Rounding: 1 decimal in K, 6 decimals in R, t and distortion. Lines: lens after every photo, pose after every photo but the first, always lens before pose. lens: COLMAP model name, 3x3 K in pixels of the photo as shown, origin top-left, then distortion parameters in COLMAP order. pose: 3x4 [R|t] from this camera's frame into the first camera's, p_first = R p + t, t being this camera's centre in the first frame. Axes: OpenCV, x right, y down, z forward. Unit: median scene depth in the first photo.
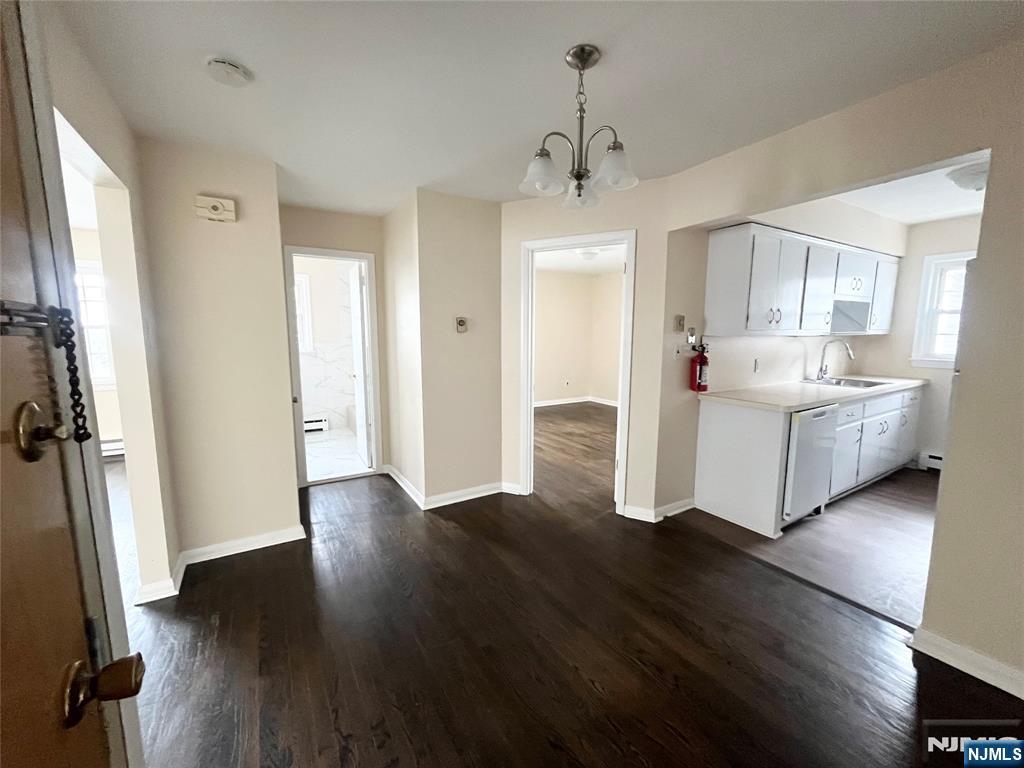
lens RADIAL K [[413.9, 0, 515.2], [0, 413.9, 388.0], [0, 0, 1]] dist [-0.000926, 0.000772]
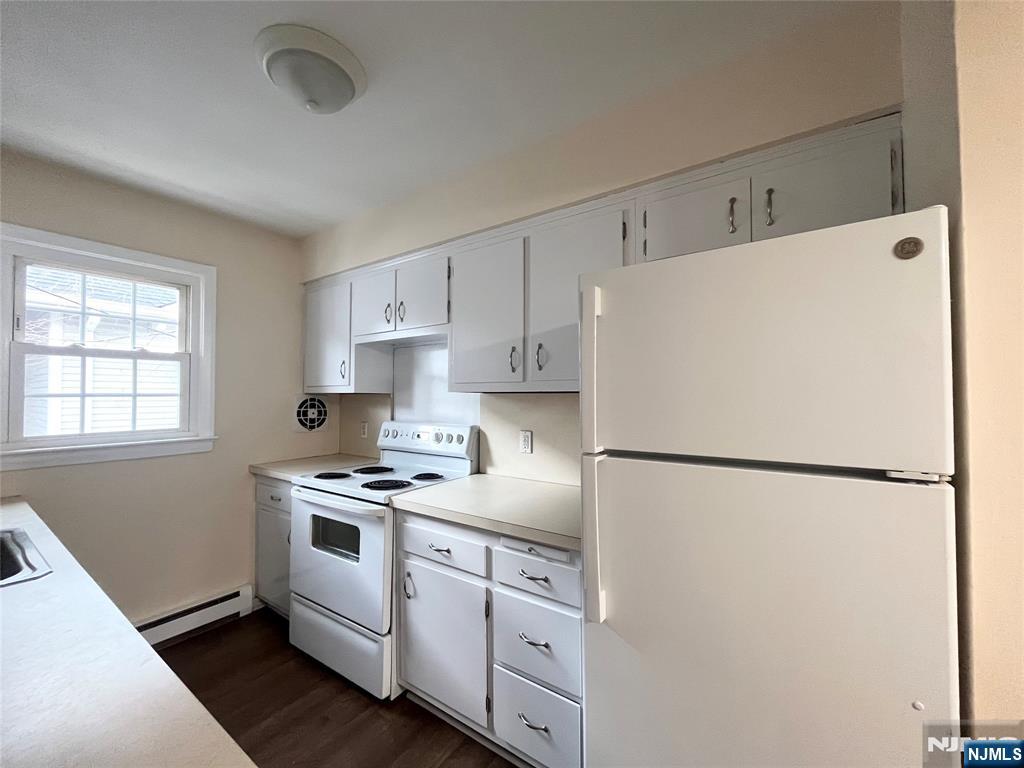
lens RADIAL K [[413.9, 0, 515.7], [0, 413.9, 386.9], [0, 0, 1]] dist [-0.000926, 0.000772]
pose [[-0.390465, 0.012851, 0.920528, 0.382090], [0.125089, 0.991370, 0.039219, -0.089222], [-0.912080, 0.130461, -0.388703, 0.674500]]
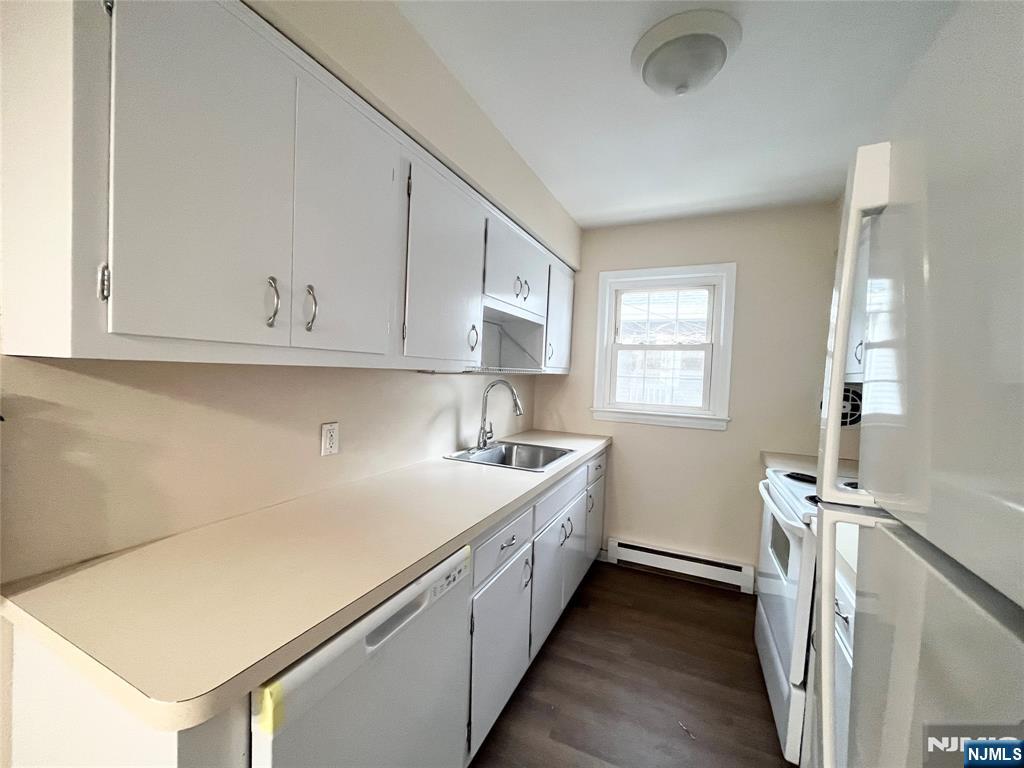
lens RADIAL K [[413.9, 0, 512.1], [0, 413.9, 388.5], [0, 0, 1]] dist [-0.000926, 0.000772]
pose [[0.836641, 0.010660, 0.547647, 0.454141], [0.037961, 0.996278, -0.077386, -0.057770], [-0.546434, 0.085534, 0.833123, 0.483812]]
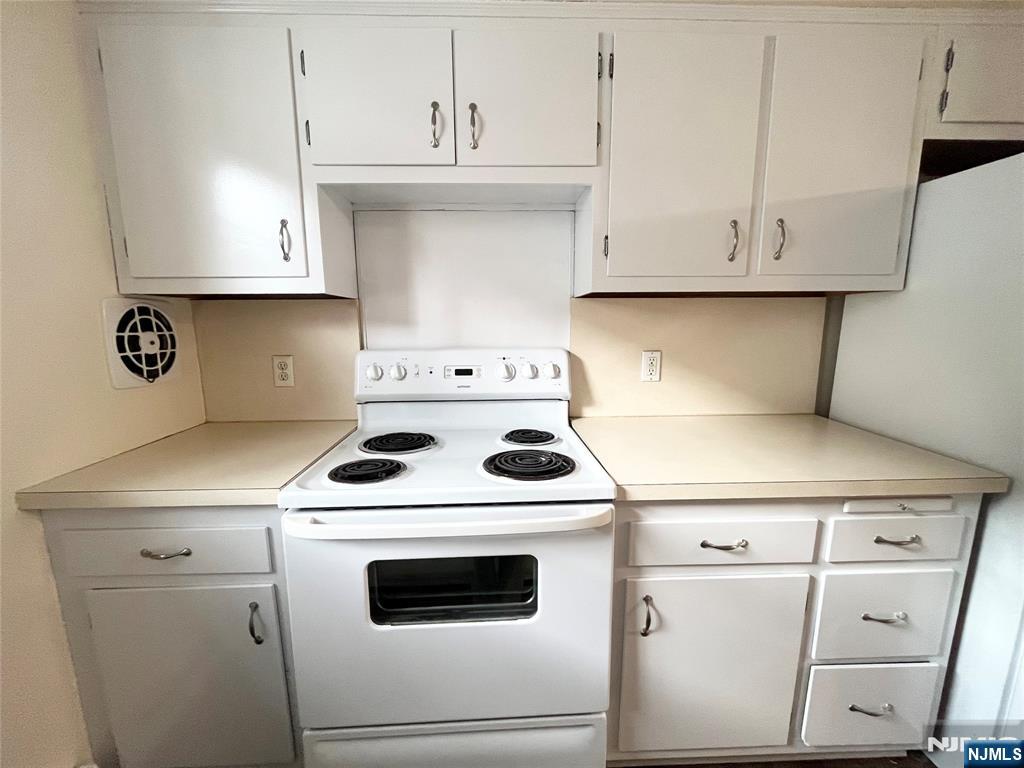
lens RADIAL K [[413.9, 0, 507.2], [0, 413.9, 385.9], [0, 0, 1]] dist [-0.000926, 0.000772]
pose [[-0.863057, -0.083542, 0.498149, 0.791859], [0.070705, 0.956535, 0.282915, -0.097831], [-0.500133, 0.279393, -0.819638, 0.853587]]
